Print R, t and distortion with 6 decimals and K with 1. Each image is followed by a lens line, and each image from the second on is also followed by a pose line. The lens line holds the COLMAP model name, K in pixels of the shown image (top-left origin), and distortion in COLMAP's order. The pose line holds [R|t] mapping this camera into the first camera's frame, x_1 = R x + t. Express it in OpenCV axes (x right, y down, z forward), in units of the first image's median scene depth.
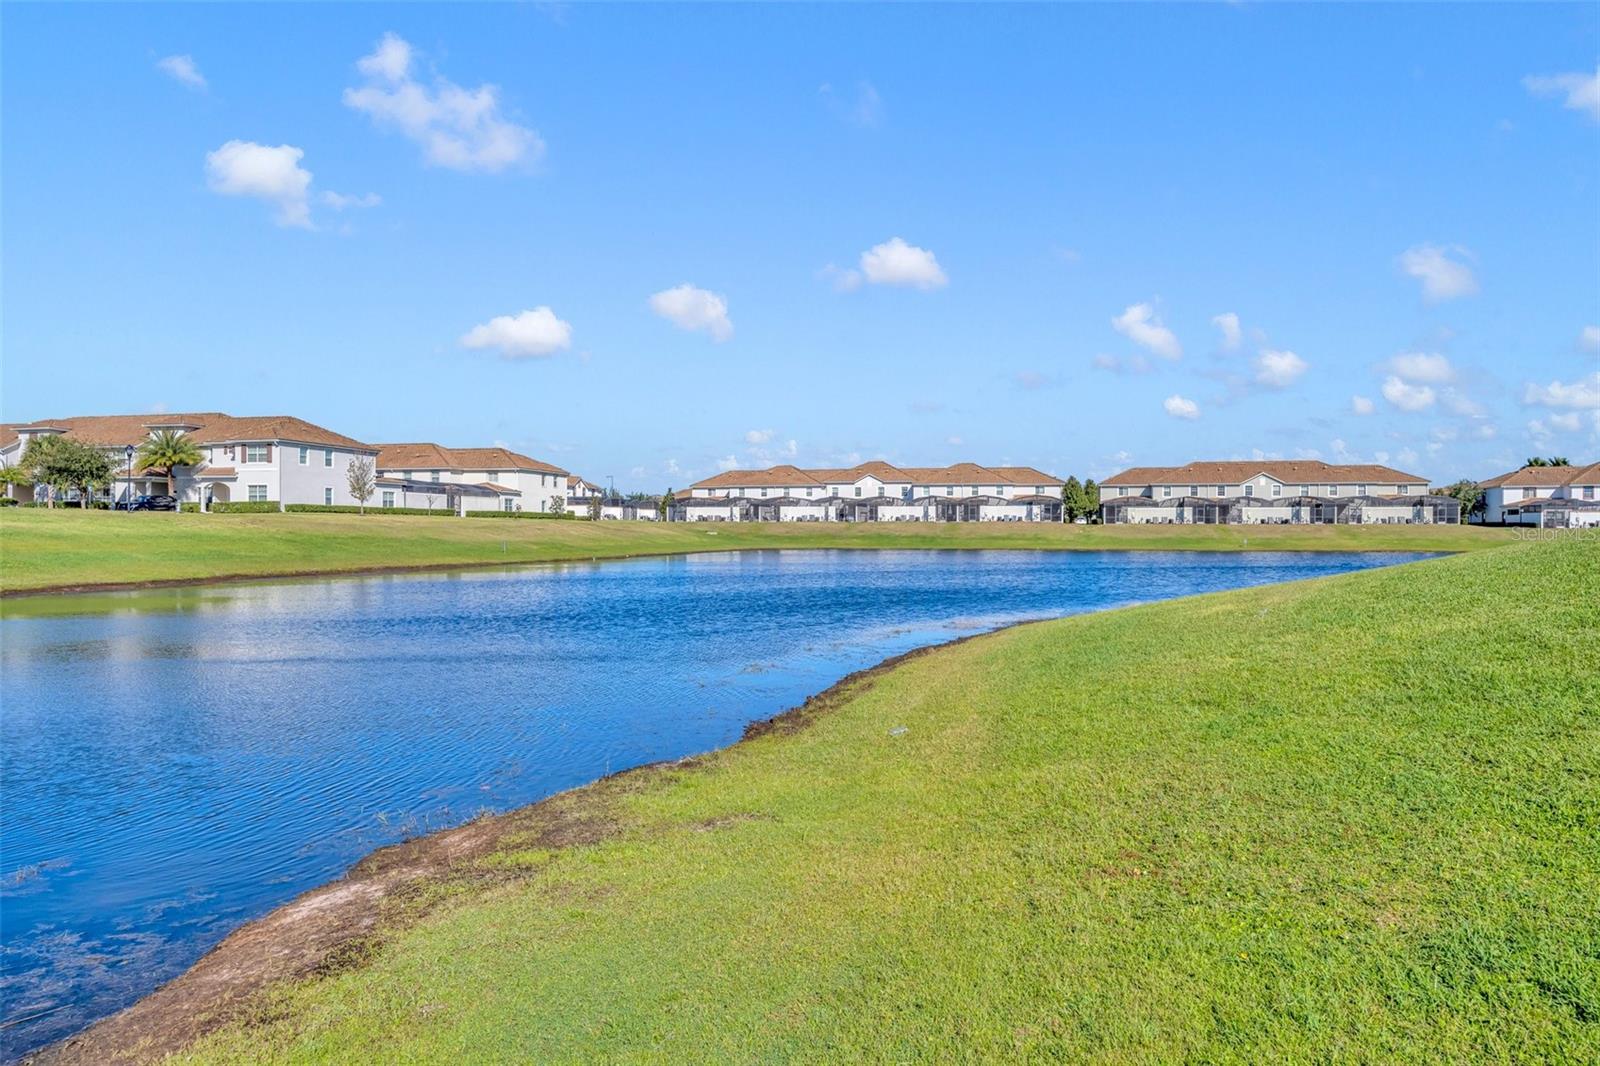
lens RADIAL K [[1057.3, 0, 803.9], [0, 1057.3, 536.9], [0, 0, 1]] dist [-0.003225, -0.001378]
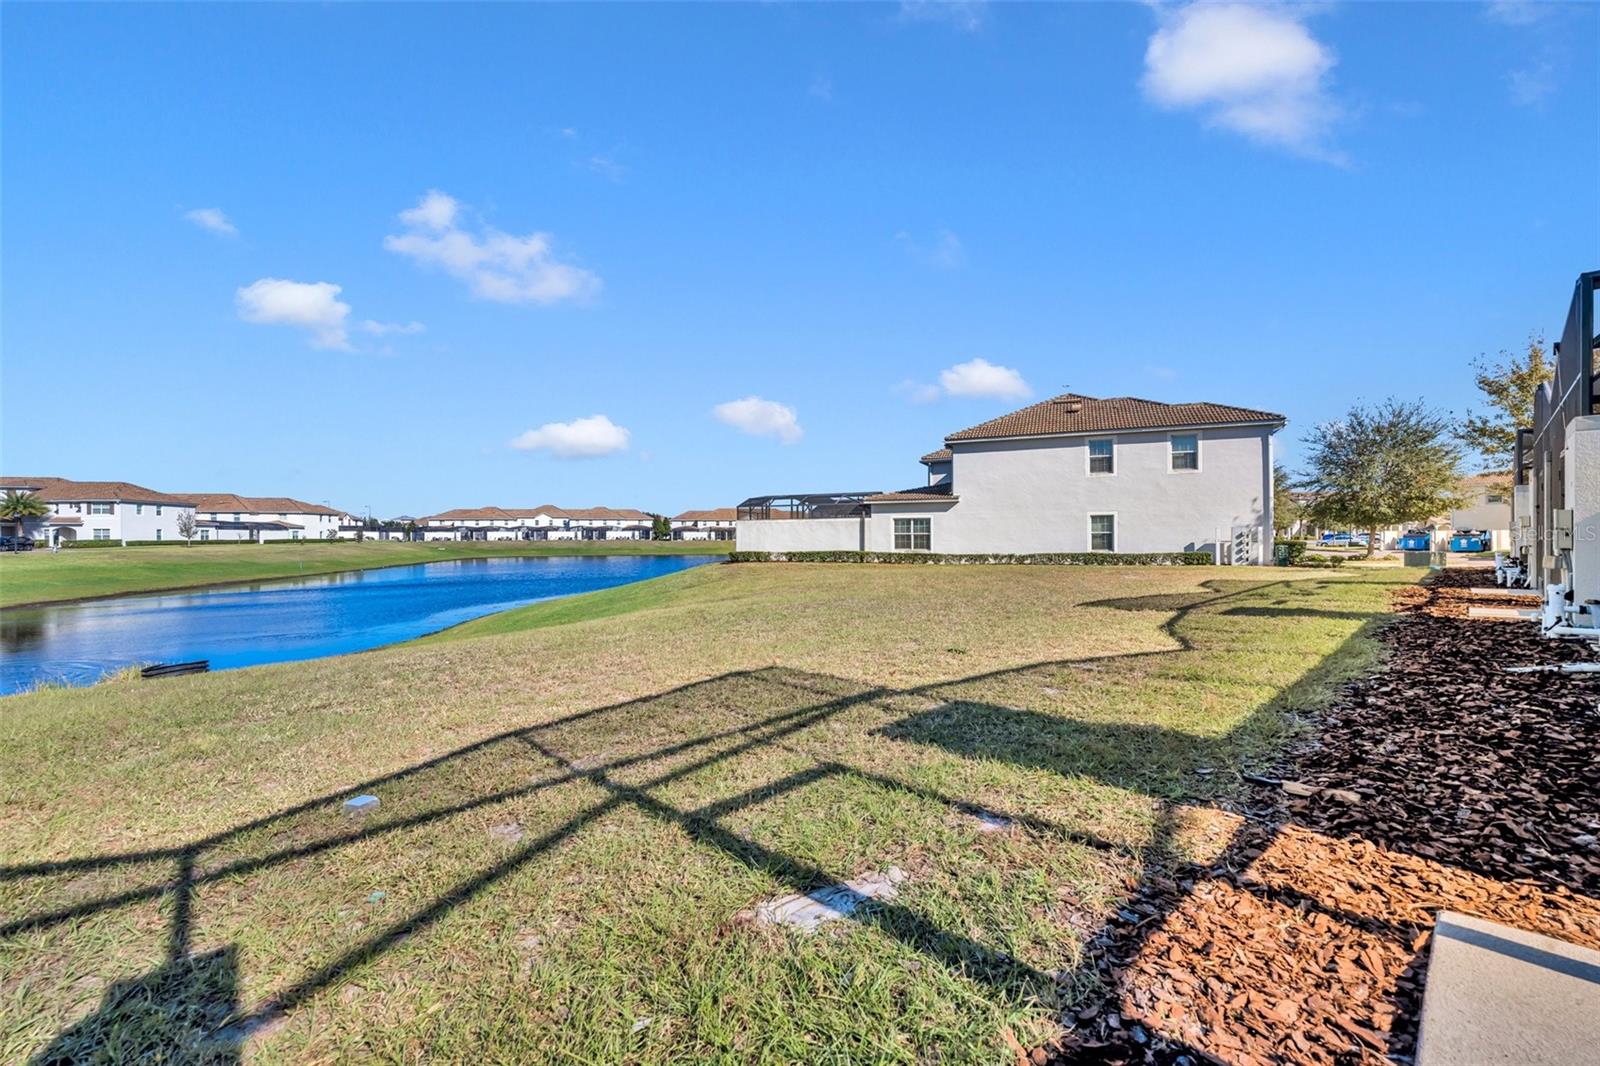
lens RADIAL K [[640.6, 0, 794.0], [0, 640.6, 532.2], [0, 0, 1]] dist [0.001823, 0.000261]
pose [[0.918383, -0.006926, 0.395633, 0.025255], [0.010917, 0.999910, -0.007836, -0.016052], [-0.395543, 0.011516, 0.918375, -0.162400]]
